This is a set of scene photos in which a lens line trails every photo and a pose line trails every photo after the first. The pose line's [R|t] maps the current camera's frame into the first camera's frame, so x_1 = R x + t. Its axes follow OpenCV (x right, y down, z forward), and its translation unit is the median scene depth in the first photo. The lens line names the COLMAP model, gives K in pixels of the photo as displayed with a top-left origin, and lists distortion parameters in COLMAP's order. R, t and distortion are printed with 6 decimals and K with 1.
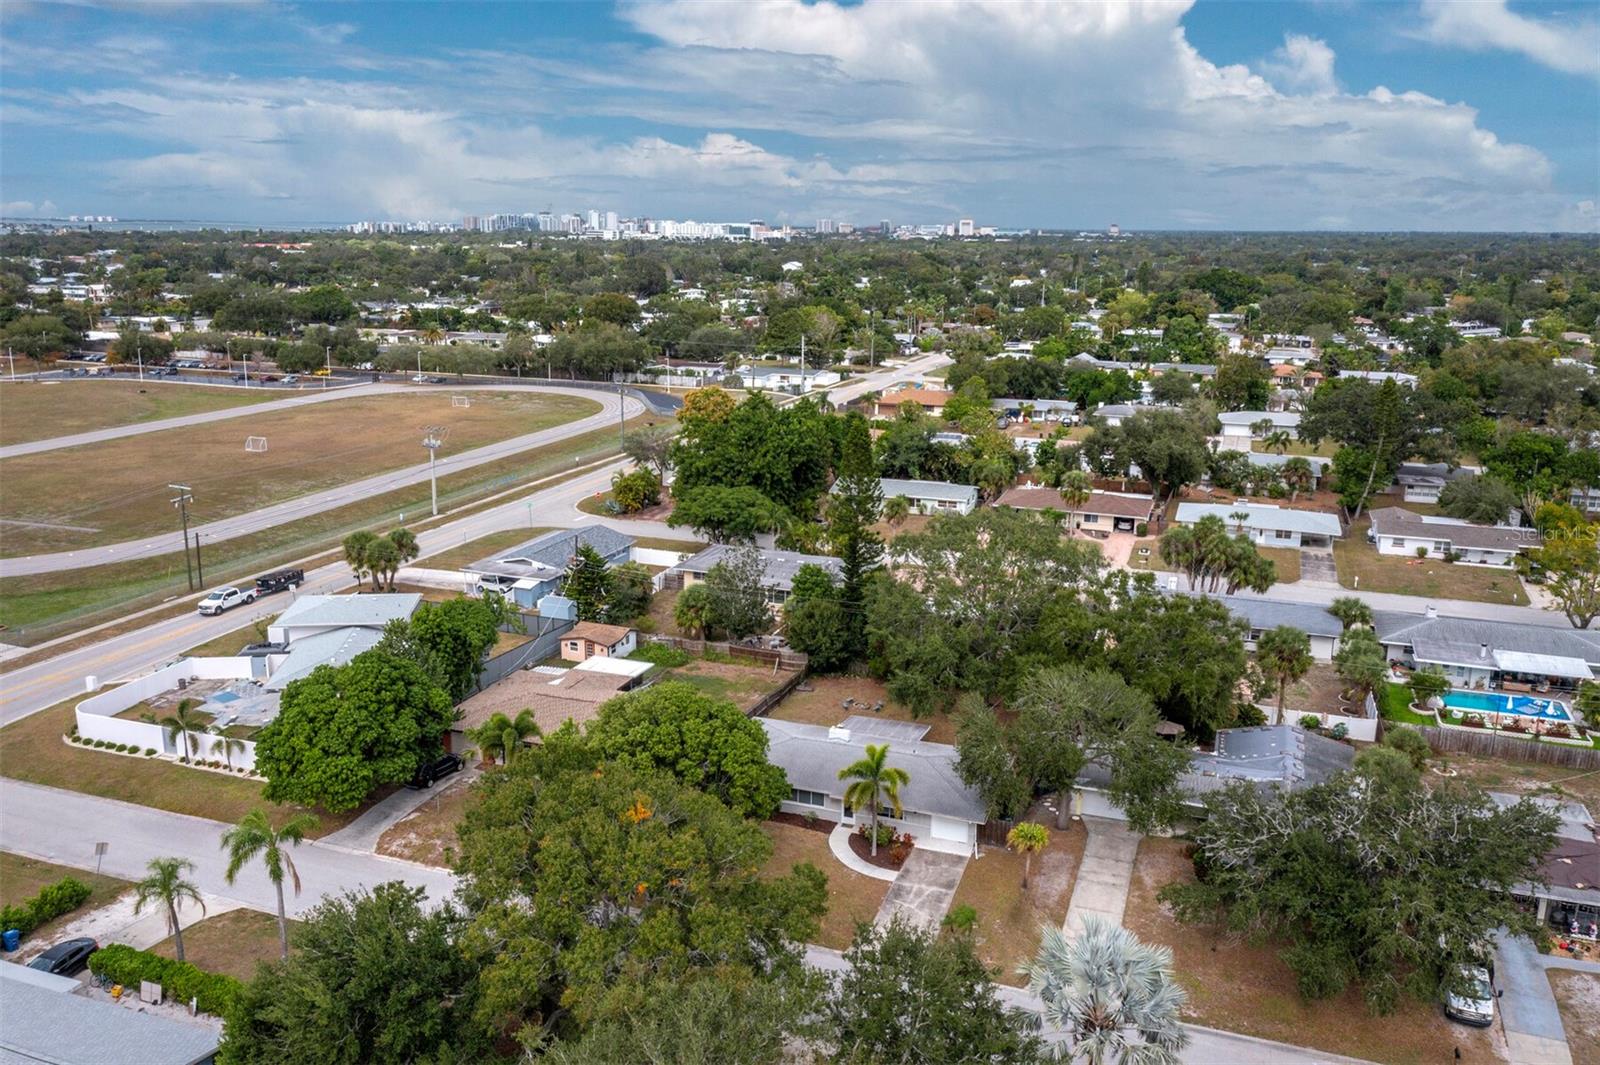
lens RADIAL K [[1236.0, 0, 779.9], [0, 1236.0, 523.2], [0, 0, 1]] dist [0.022558, -0.019674]
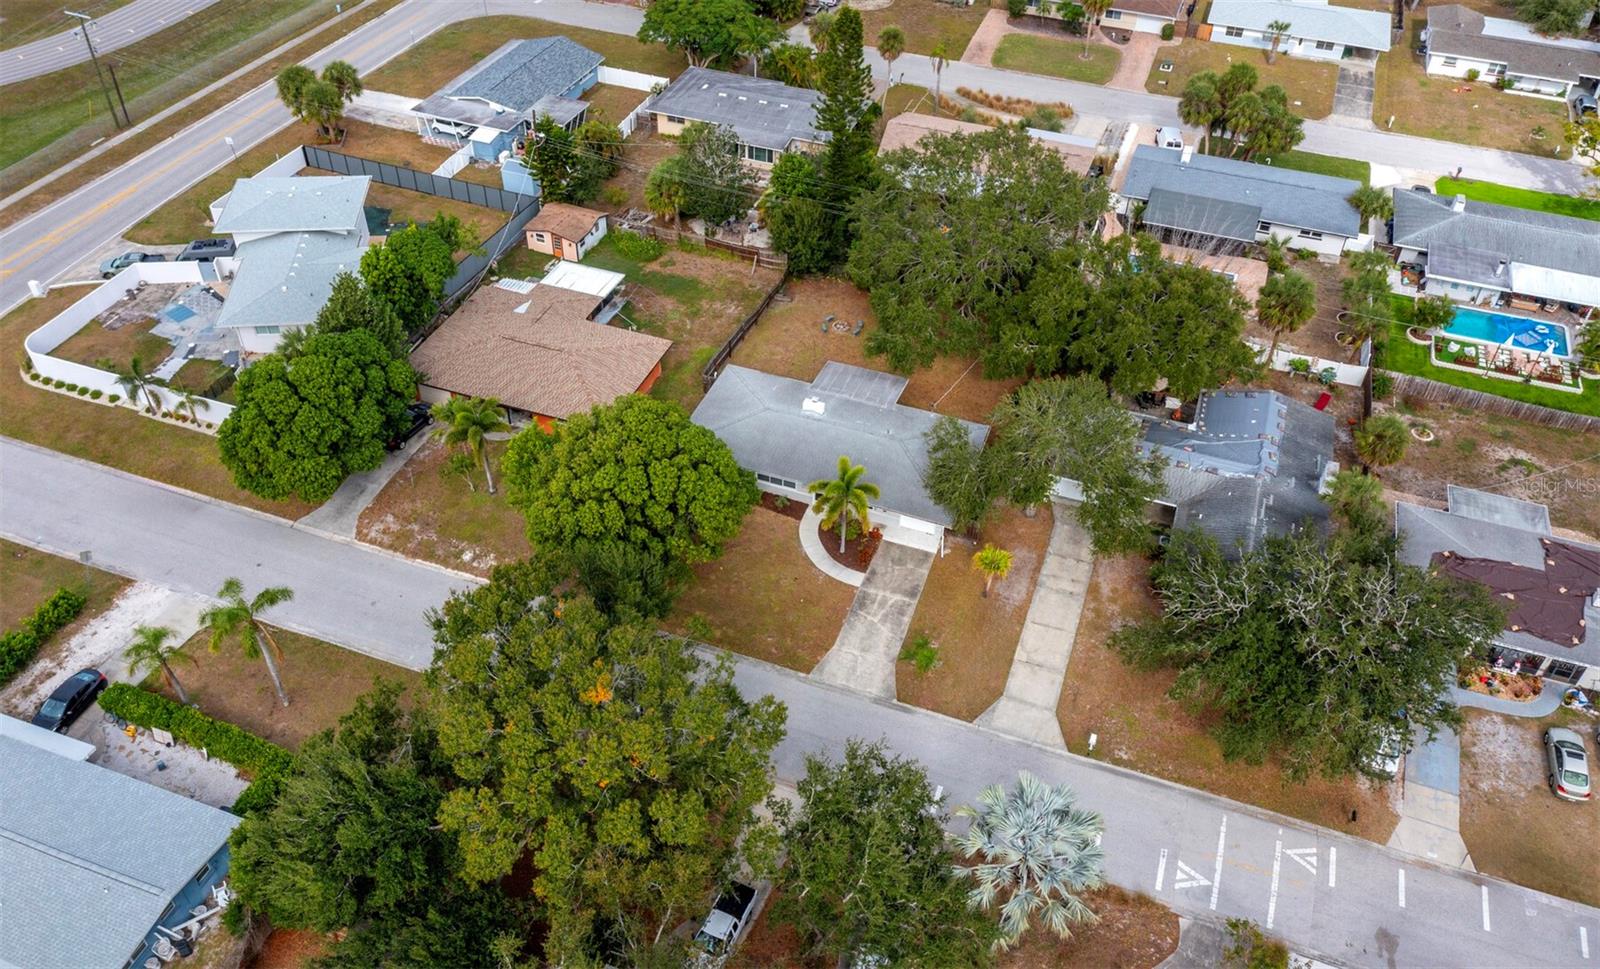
lens RADIAL K [[1260.6, 0, 778.3], [0, 1260.6, 453.6], [0, 0, 1]] dist [0.014901, -0.001502]
pose [[0.999973, 0.006326, 0.003840, 0.014769], [-0.007373, 0.896101, 0.443789, -0.215684], [-0.000633, -0.443806, 0.896123, 0.079891]]
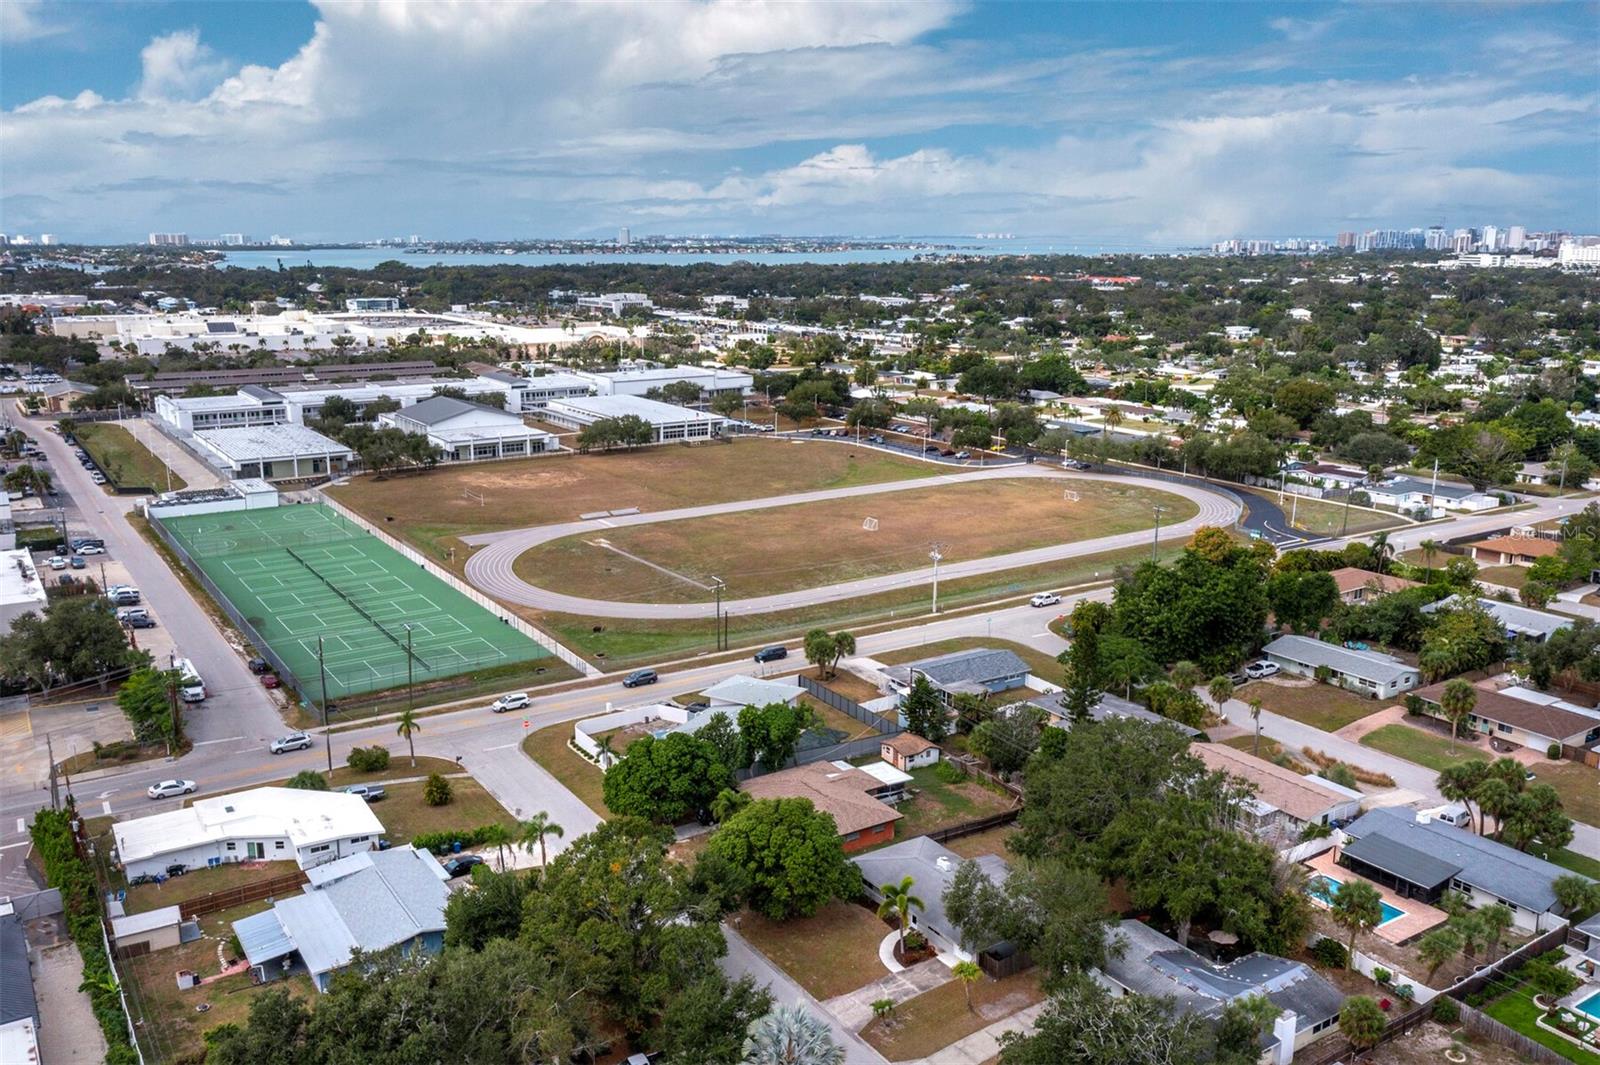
lens RADIAL K [[1236.0, 0, 791.3], [0, 1236.0, 534.1], [0, 0, 1]] dist [0.022558, -0.019674]
pose [[0.812892, 0.122983, -0.569282, 0.582890], [-0.132973, 0.990825, 0.024174, -0.182403], [0.567032, 0.056048, 0.821787, -0.217755]]
